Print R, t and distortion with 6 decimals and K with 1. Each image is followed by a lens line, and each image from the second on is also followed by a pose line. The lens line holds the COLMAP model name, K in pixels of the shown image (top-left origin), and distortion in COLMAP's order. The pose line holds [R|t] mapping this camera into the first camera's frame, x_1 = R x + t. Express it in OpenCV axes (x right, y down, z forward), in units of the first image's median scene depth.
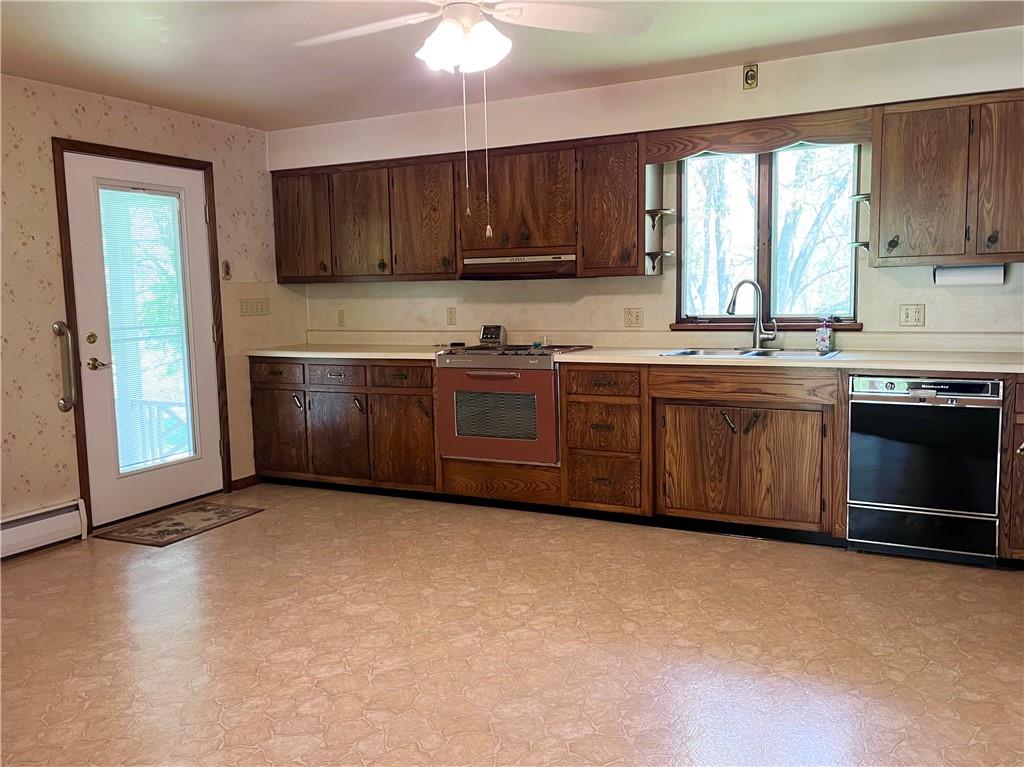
lens RADIAL K [[863.2, 0, 512.7], [0, 863.2, 373.3], [0, 0, 1]] dist [0.067396, -0.027236]
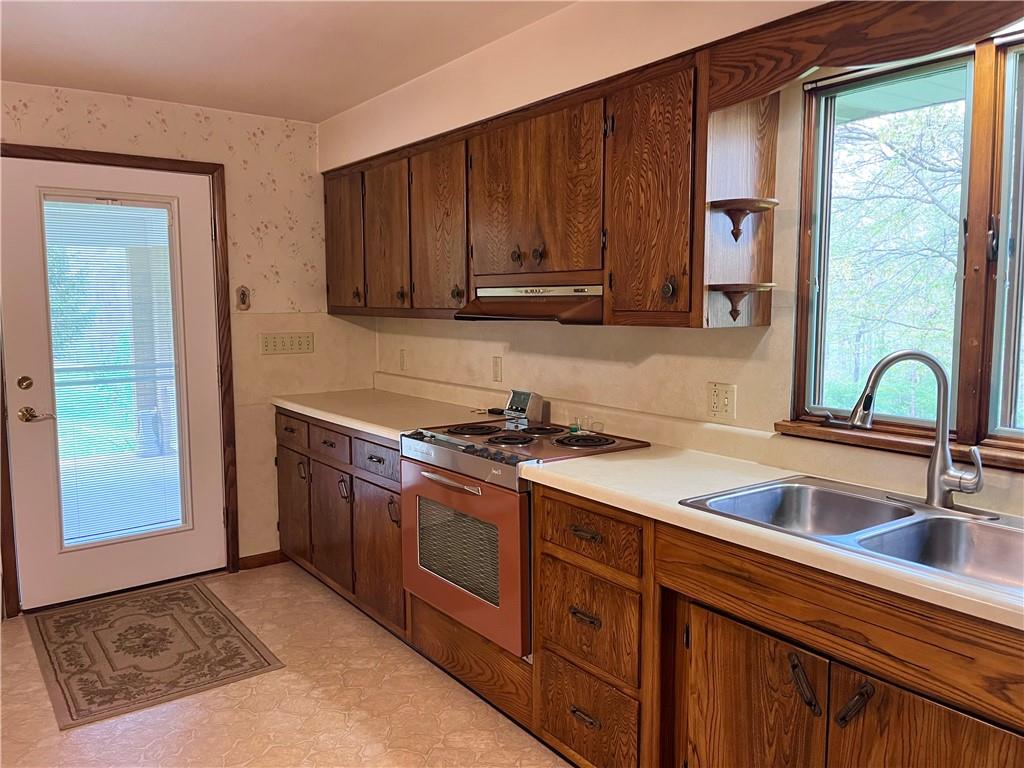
lens RADIAL K [[789.3, 0, 510.1], [0, 789.3, 377.1], [0, 0, 1]] dist [0.055332, -0.068277]
pose [[0.895322, 0.061878, -0.441100, 0.250784], [-0.059479, 0.998043, 0.019279, -0.084308], [0.441430, 0.008975, 0.897251, 0.511388]]
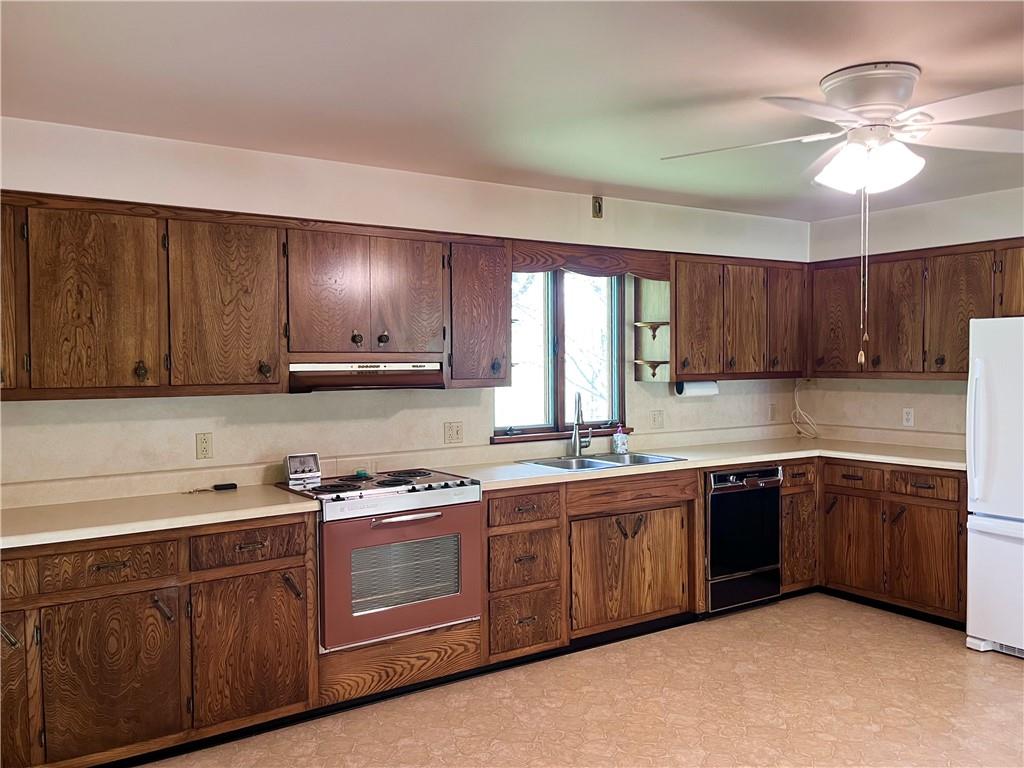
lens RADIAL K [[863.2, 0, 524.0], [0, 863.2, 367.4], [0, 0, 1]] dist [0.067396, -0.027236]
pose [[0.457598, 0.010194, 0.889101, -0.650009], [0.084490, 0.994911, -0.054892, -0.079671], [-0.885136, 0.100239, 0.454408, 0.541022]]
